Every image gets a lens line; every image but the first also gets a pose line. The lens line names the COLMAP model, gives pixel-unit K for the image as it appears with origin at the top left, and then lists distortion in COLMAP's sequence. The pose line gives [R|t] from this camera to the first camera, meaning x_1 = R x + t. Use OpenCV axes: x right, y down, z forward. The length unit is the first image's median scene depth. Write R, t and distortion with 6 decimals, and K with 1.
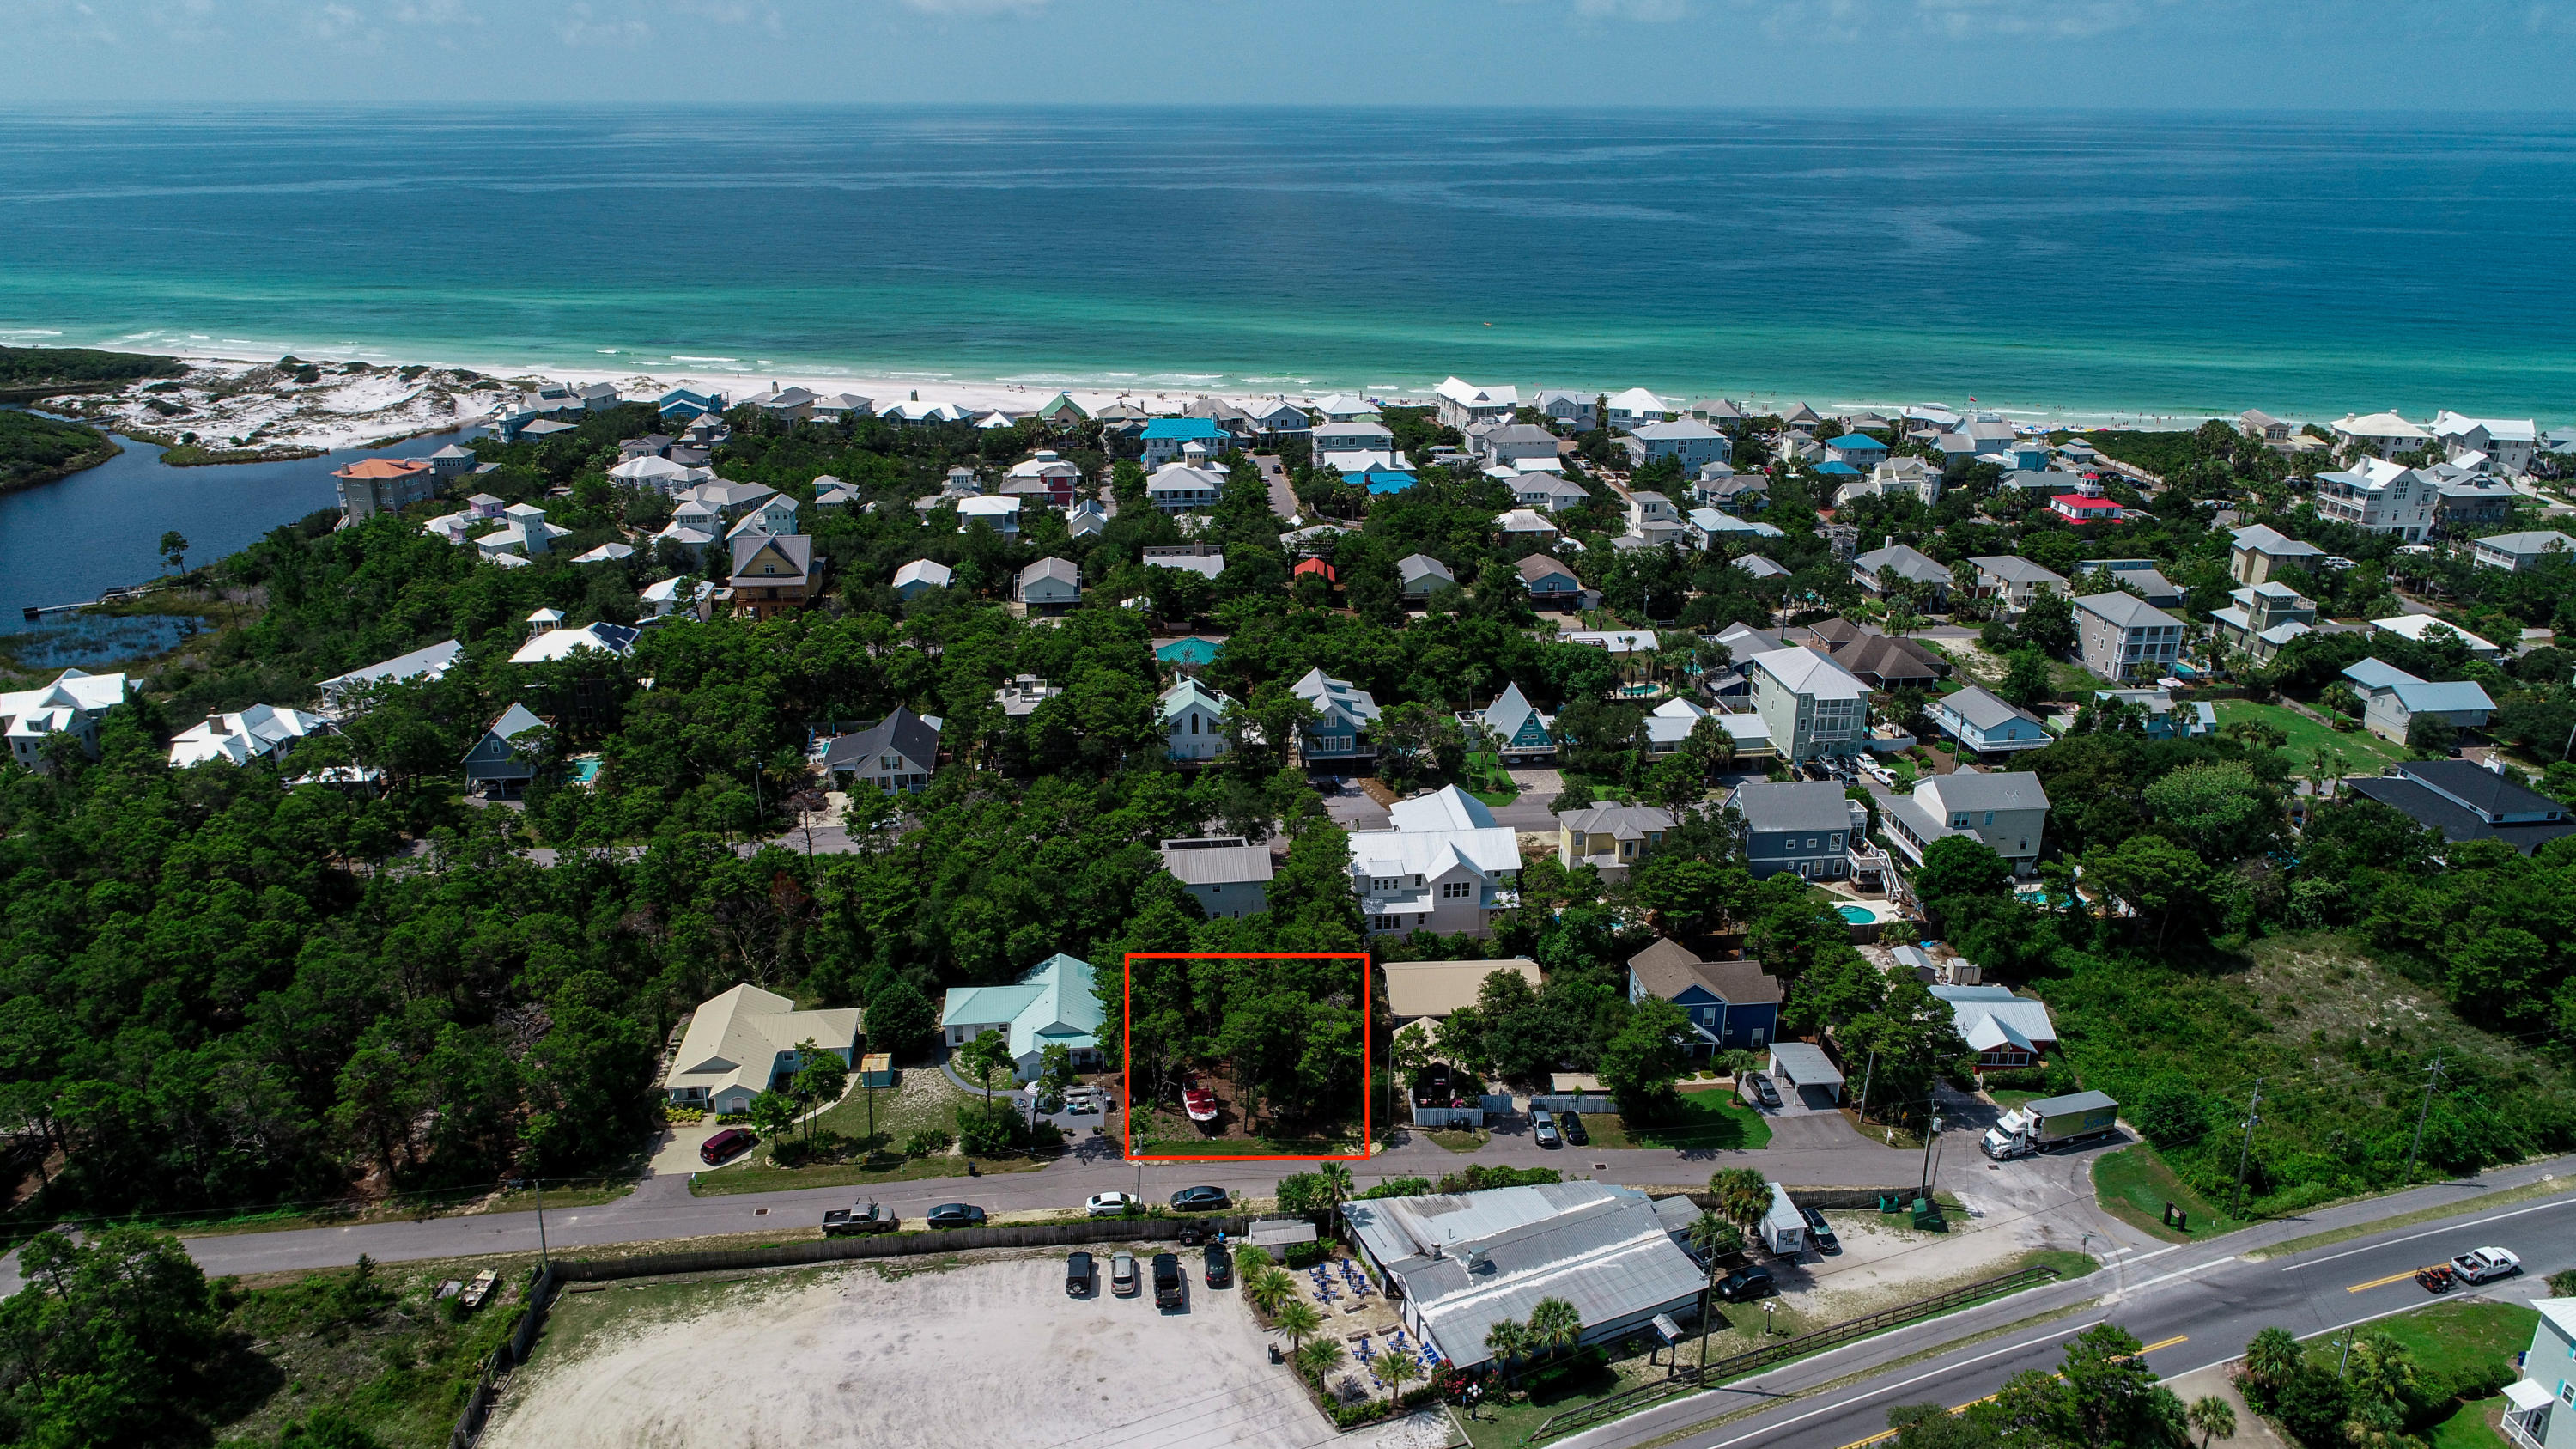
lens RADIAL K [[1742.3, 0, 1288.0], [0, 1742.3, 724.5], [0, 0, 1]] dist [0.004750, -0.000767]
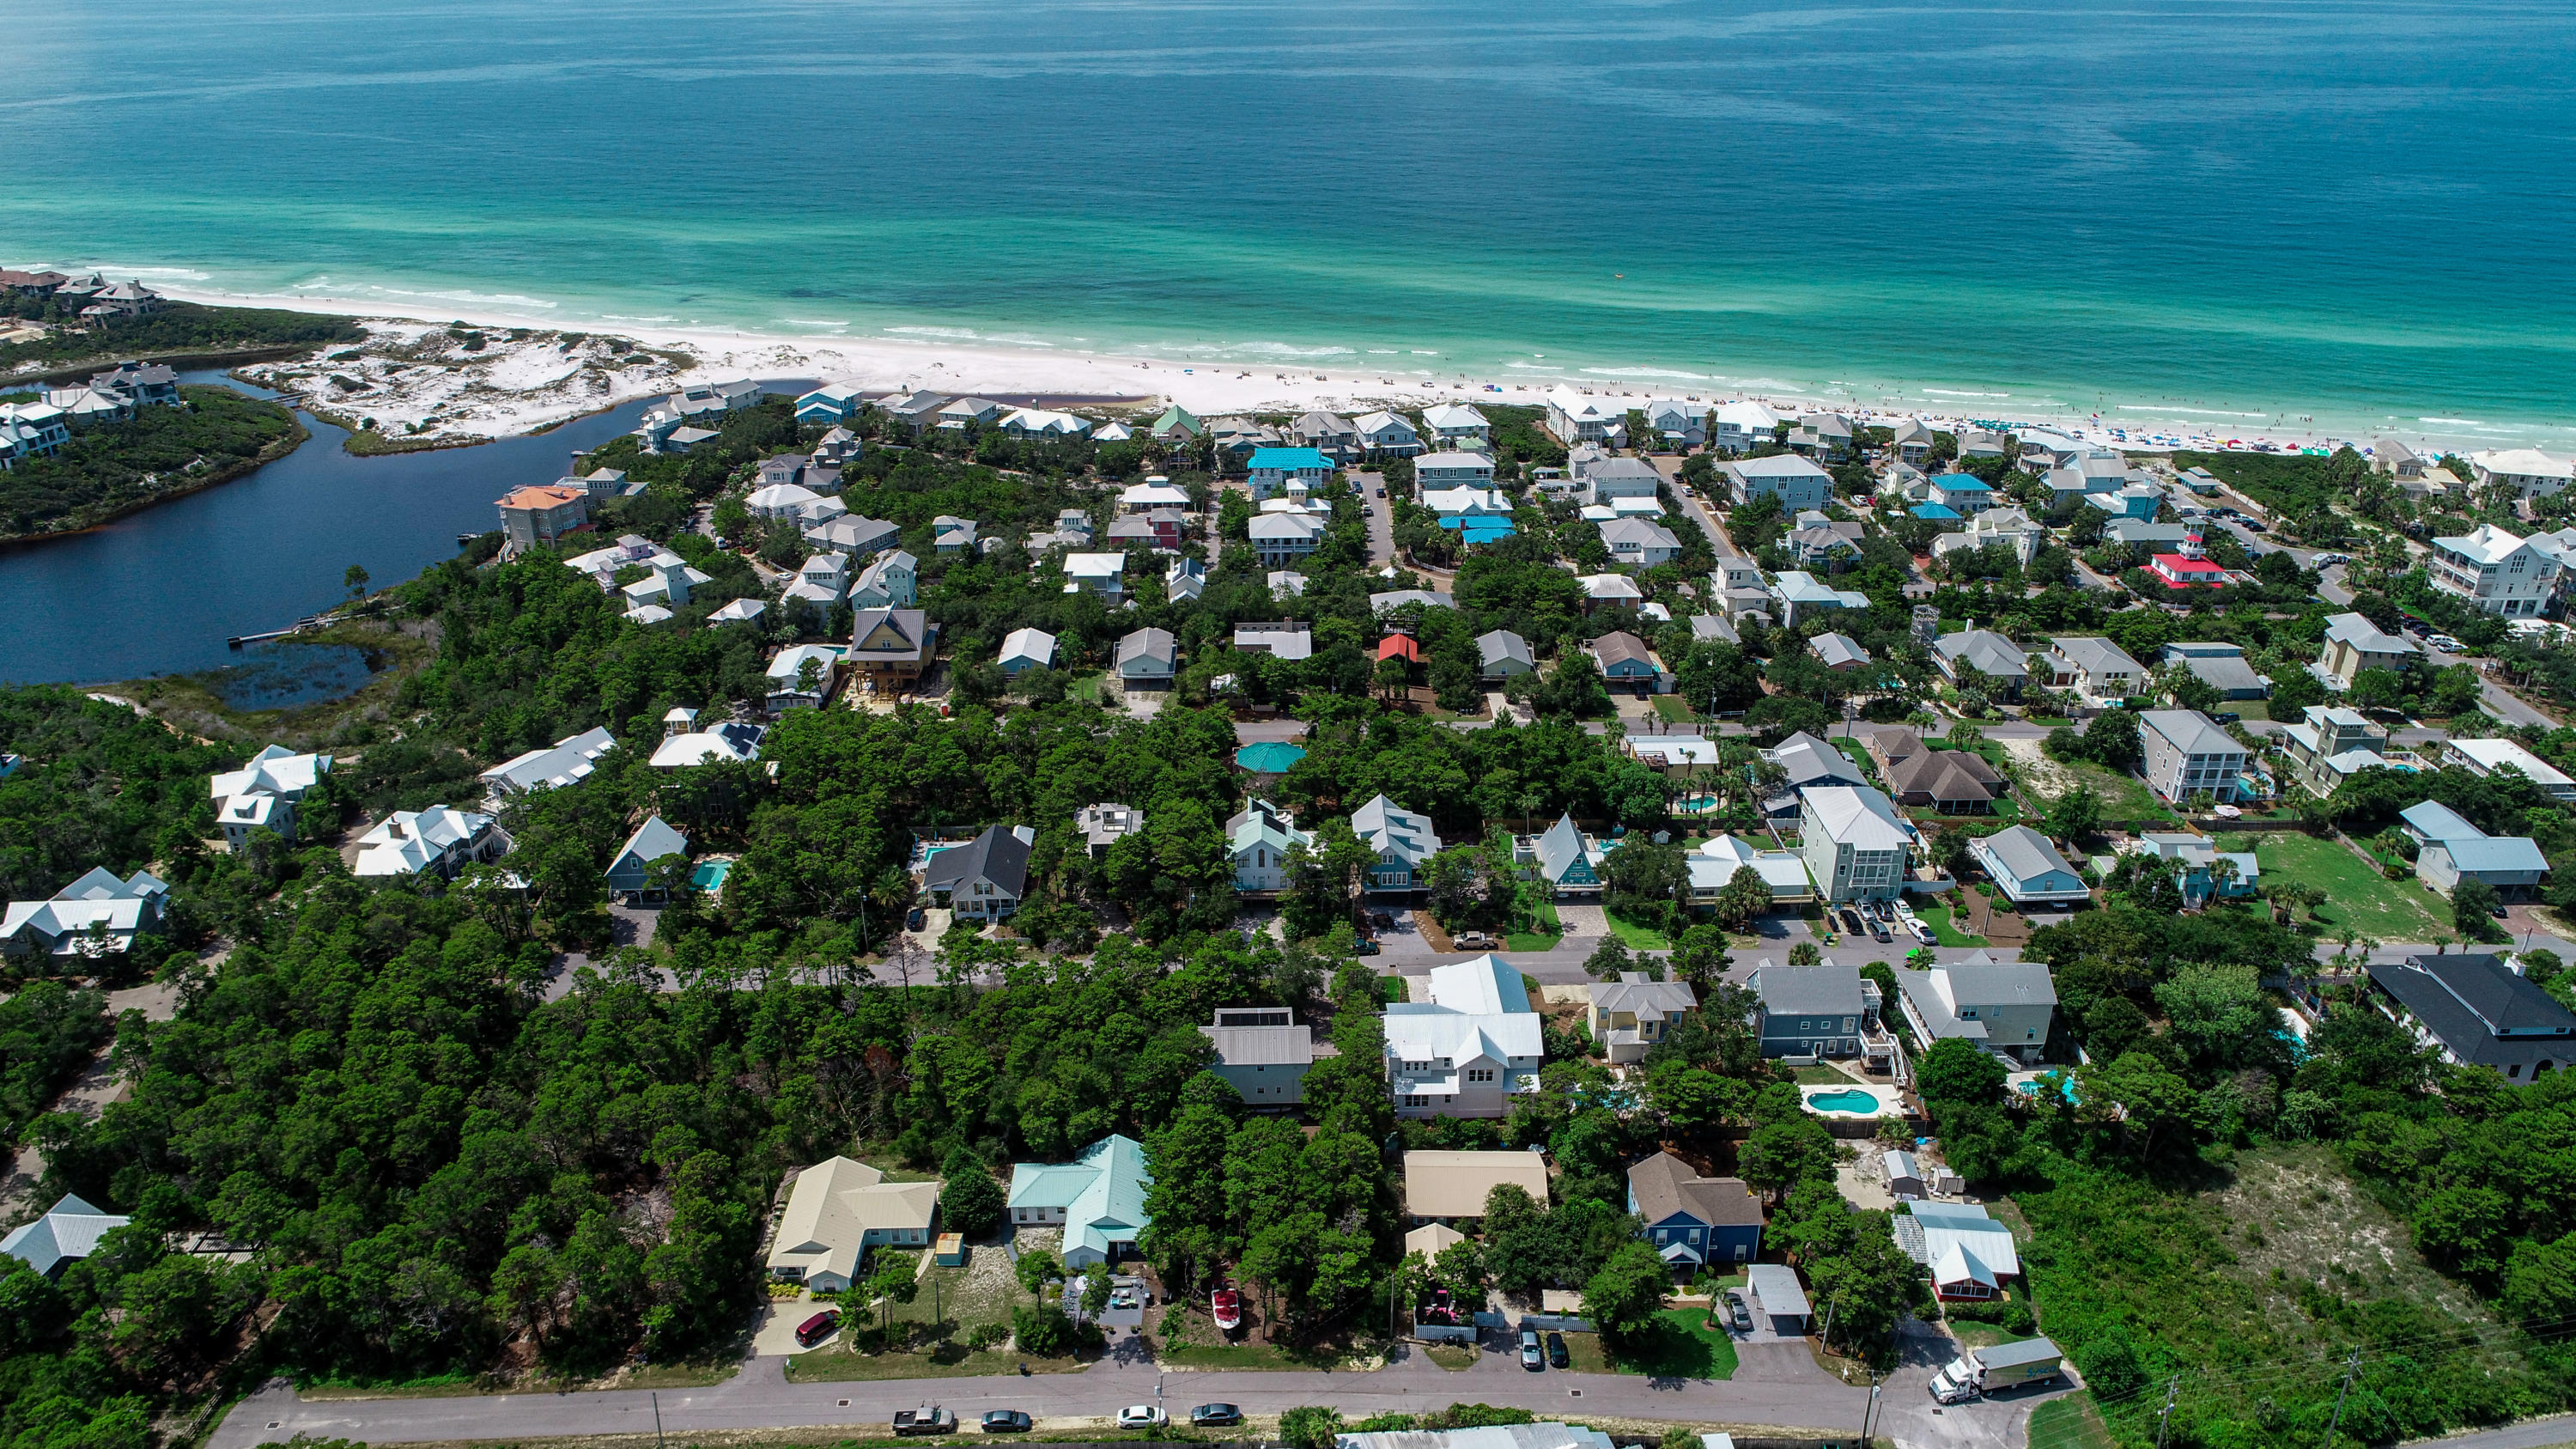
lens RADIAL K [[1742.3, 0, 1288.0], [0, 1742.3, 724.5], [0, 0, 1]] dist [0.004750, -0.000767]
pose [[0.996317, 0.031039, -0.079934, 0.047154], [-0.024311, 0.996186, 0.083802, -0.176442], [0.082231, -0.081550, 0.993271, -0.063786]]
